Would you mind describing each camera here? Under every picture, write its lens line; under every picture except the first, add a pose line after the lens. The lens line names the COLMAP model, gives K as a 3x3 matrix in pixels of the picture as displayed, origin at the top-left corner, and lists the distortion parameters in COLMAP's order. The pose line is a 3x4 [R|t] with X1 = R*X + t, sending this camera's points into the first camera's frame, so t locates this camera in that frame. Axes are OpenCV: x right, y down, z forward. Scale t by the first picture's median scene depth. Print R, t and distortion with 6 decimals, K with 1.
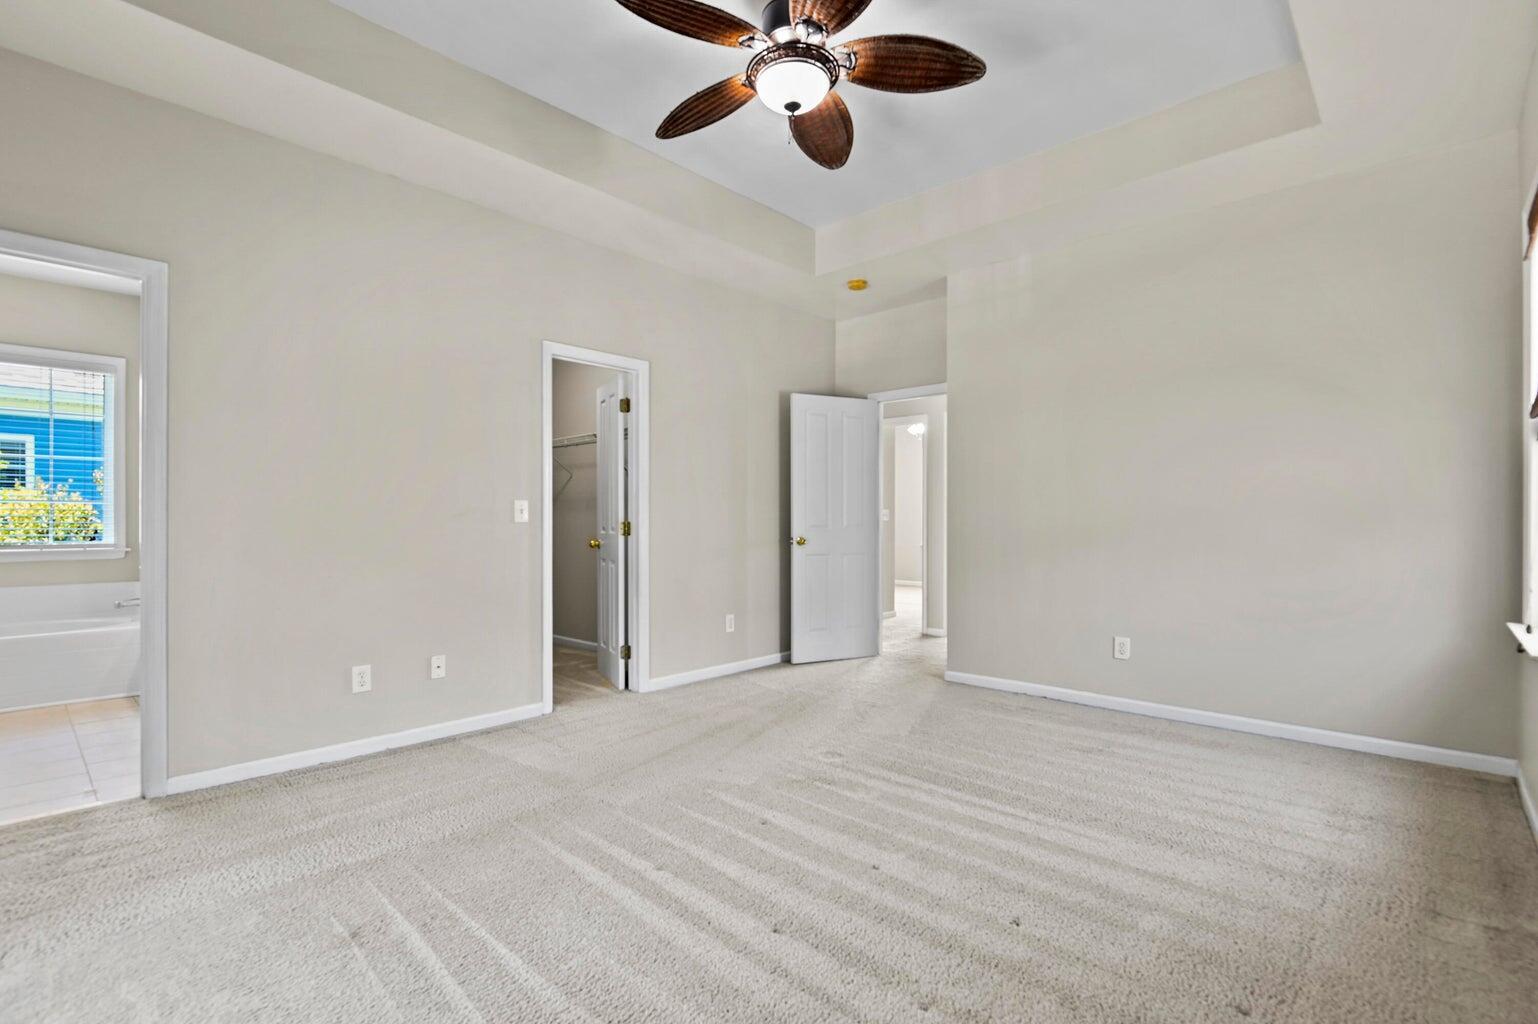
lens RADIAL K [[712.2, 0, 769.0], [0, 712.2, 512.0], [0, 0, 1]] dist [-0.000087, -0.000643]
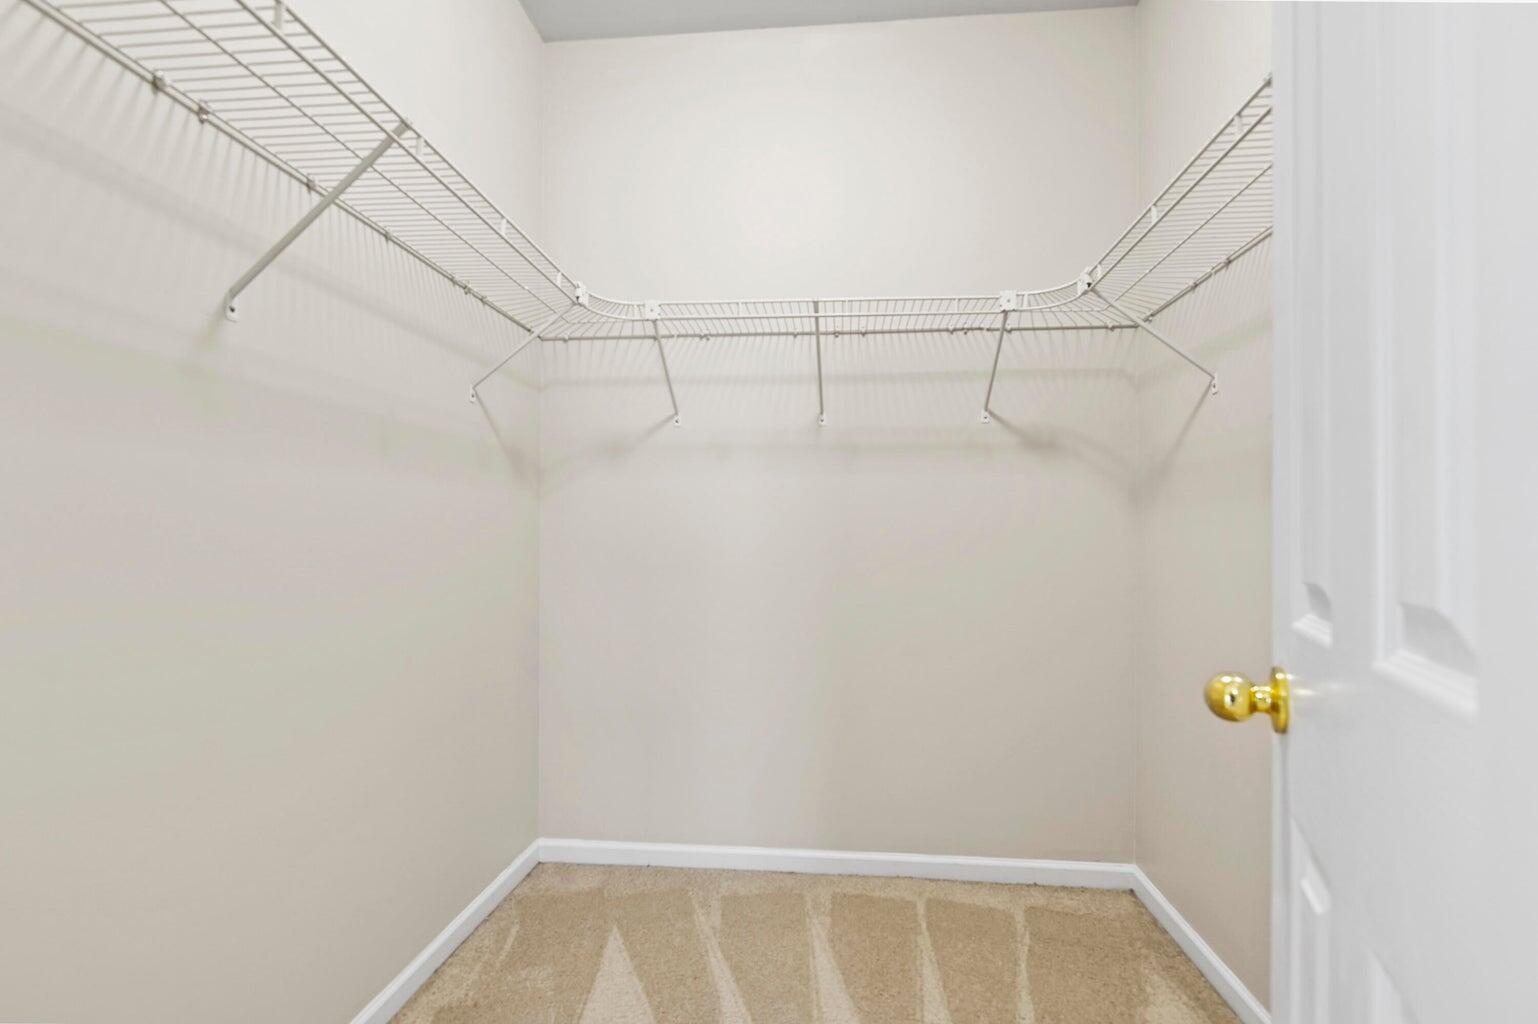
lens RADIAL K [[712.2, 0, 769.0], [0, 712.2, 512.0], [0, 0, 1]] dist [-0.000087, -0.000643]
pose [[0.606995, -0.002005, -0.794703, -0.189774], [0.003863, 0.999992, 0.000428, 0.006736], [0.794696, -0.003330, 0.606998, 0.839947]]
